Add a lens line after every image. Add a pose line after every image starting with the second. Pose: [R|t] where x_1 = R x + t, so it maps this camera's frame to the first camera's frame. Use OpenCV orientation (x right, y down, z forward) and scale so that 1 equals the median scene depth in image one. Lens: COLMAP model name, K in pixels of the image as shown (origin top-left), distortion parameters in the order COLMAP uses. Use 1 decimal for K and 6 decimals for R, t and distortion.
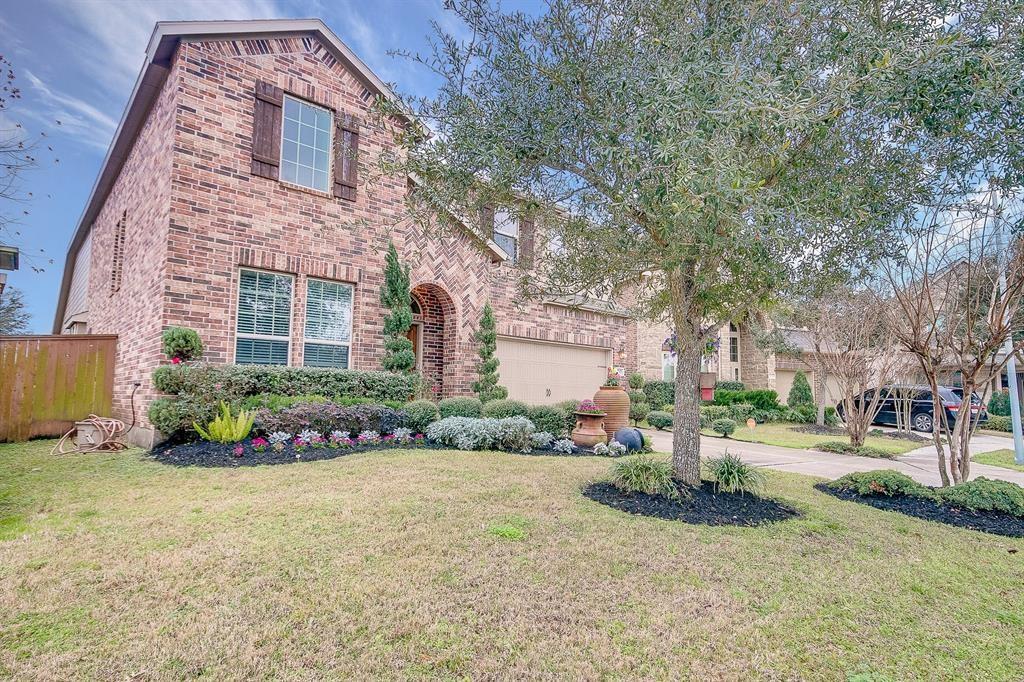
lens RADIAL K [[472.7, 0, 505.3], [0, 472.7, 345.2], [0, 0, 1]] dist [0.000700, -0.000417]
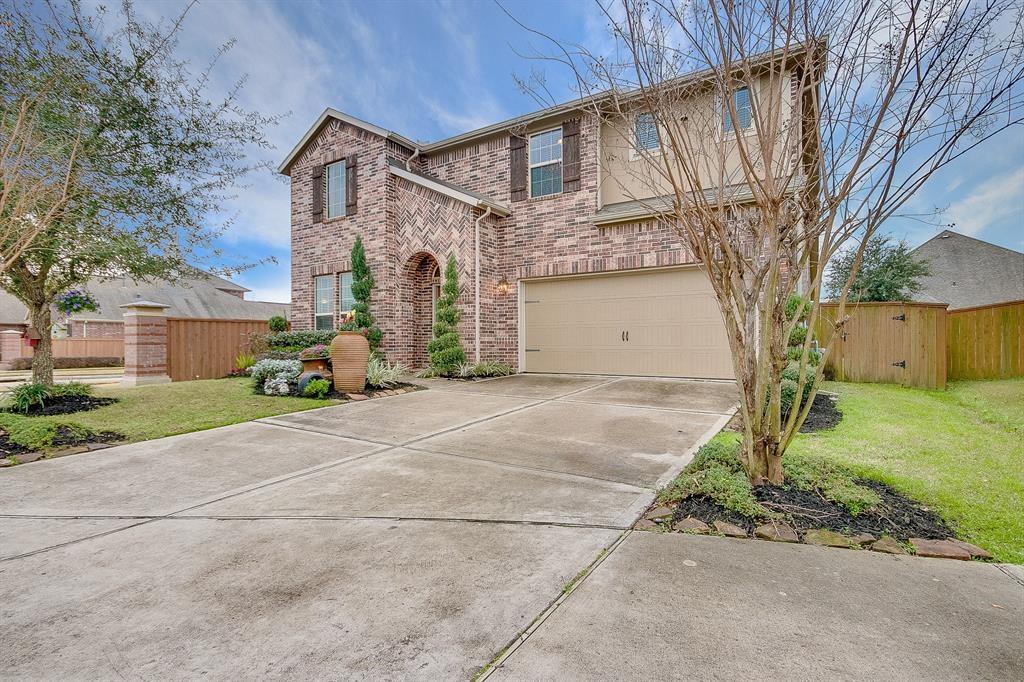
lens RADIAL K [[472.7, 0, 505.3], [0, 472.7, 345.2], [0, 0, 1]] dist [0.000700, -0.000417]
pose [[0.331133, -0.011158, -0.943518, 1.056211], [0.109738, 0.993600, 0.026763, 0.098227], [0.937181, -0.112402, 0.330239, 0.785055]]
